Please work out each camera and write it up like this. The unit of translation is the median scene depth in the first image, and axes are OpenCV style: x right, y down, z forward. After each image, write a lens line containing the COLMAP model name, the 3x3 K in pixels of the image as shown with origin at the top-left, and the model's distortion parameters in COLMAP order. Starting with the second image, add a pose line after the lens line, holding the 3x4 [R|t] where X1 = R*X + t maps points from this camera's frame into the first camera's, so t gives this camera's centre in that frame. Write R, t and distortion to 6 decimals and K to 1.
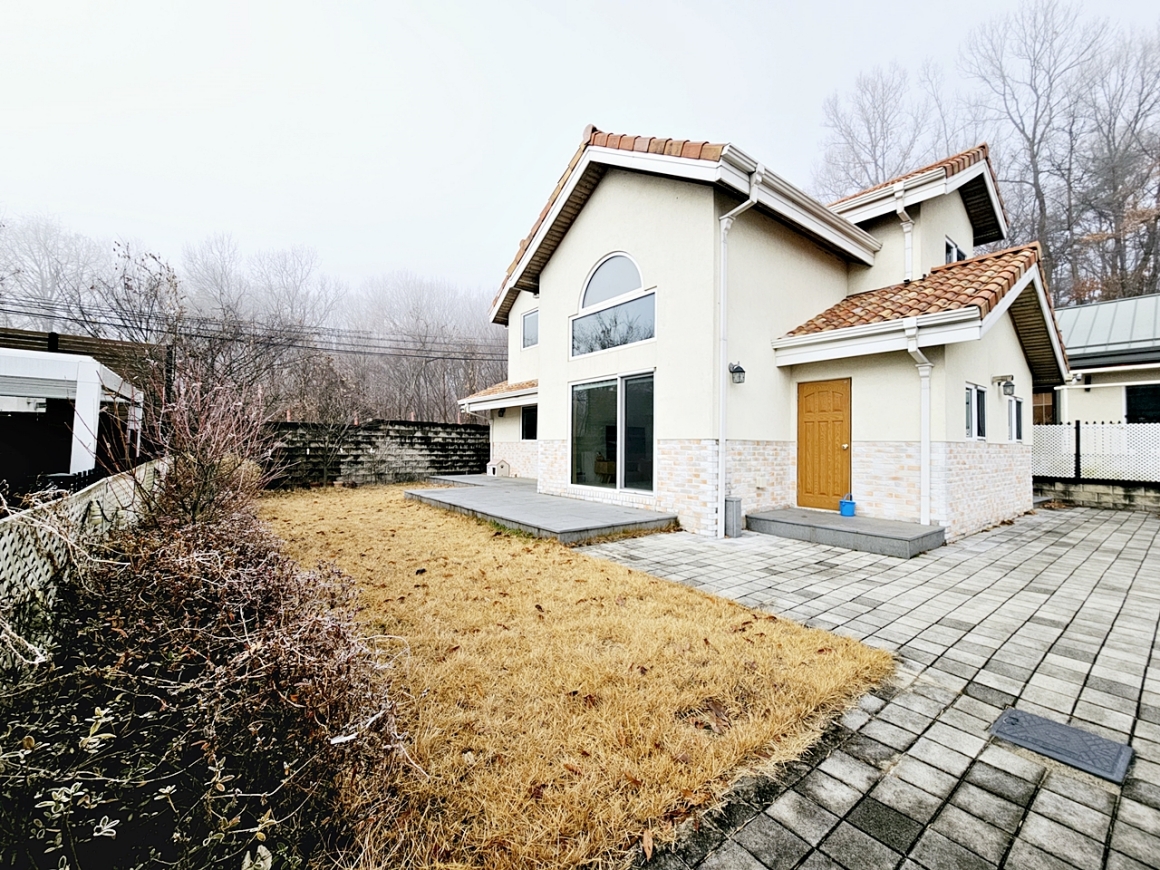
lens RADIAL K [[470.1, 0, 578.5], [0, 470.1, 431.9], [0, 0, 1]] dist [-0.001025, -0.000406]
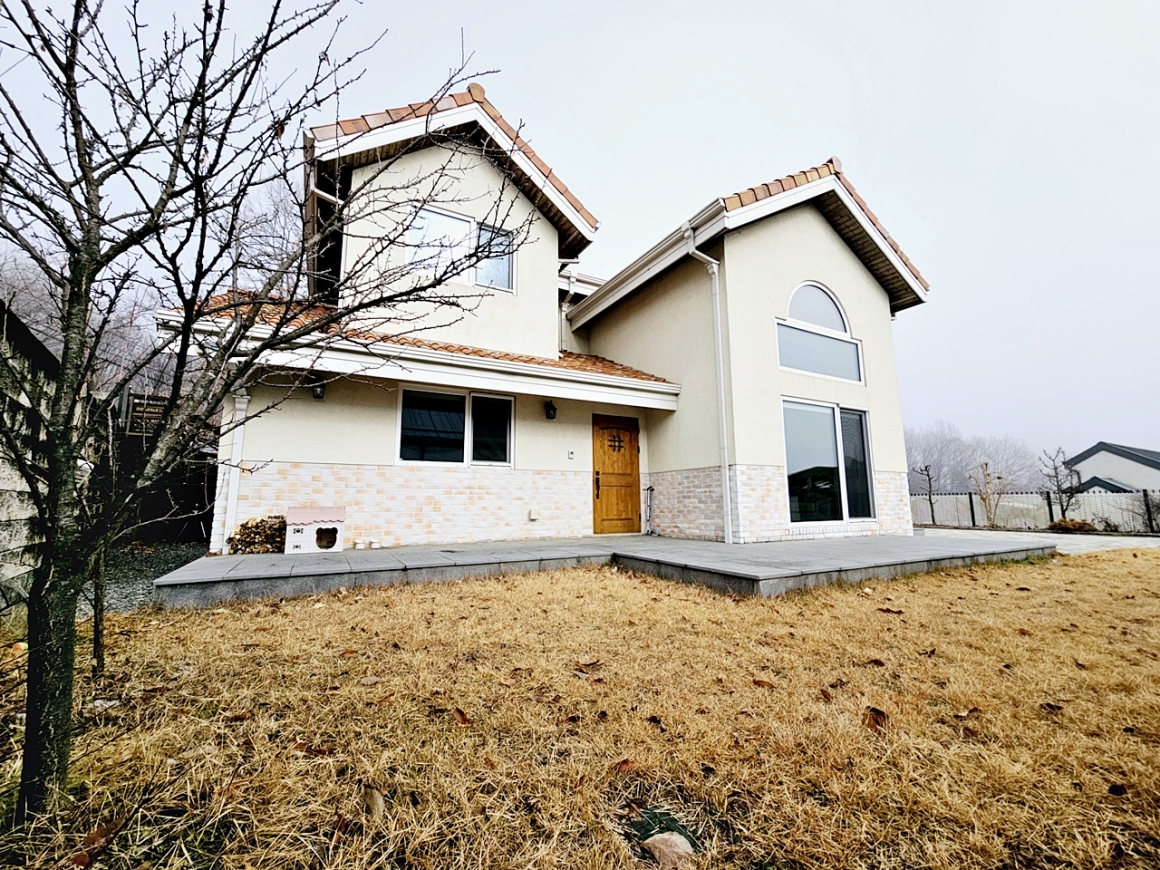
lens RADIAL K [[470.1, 0, 579.8], [0, 470.1, 442.1], [0, 0, 1]] dist [-0.001025, -0.000406]
pose [[0.156732, 0.122289, 0.980041, -0.987854], [-0.021007, 0.992493, -0.120483, 0.090674], [-0.987418, -0.001705, 0.158124, 1.411346]]
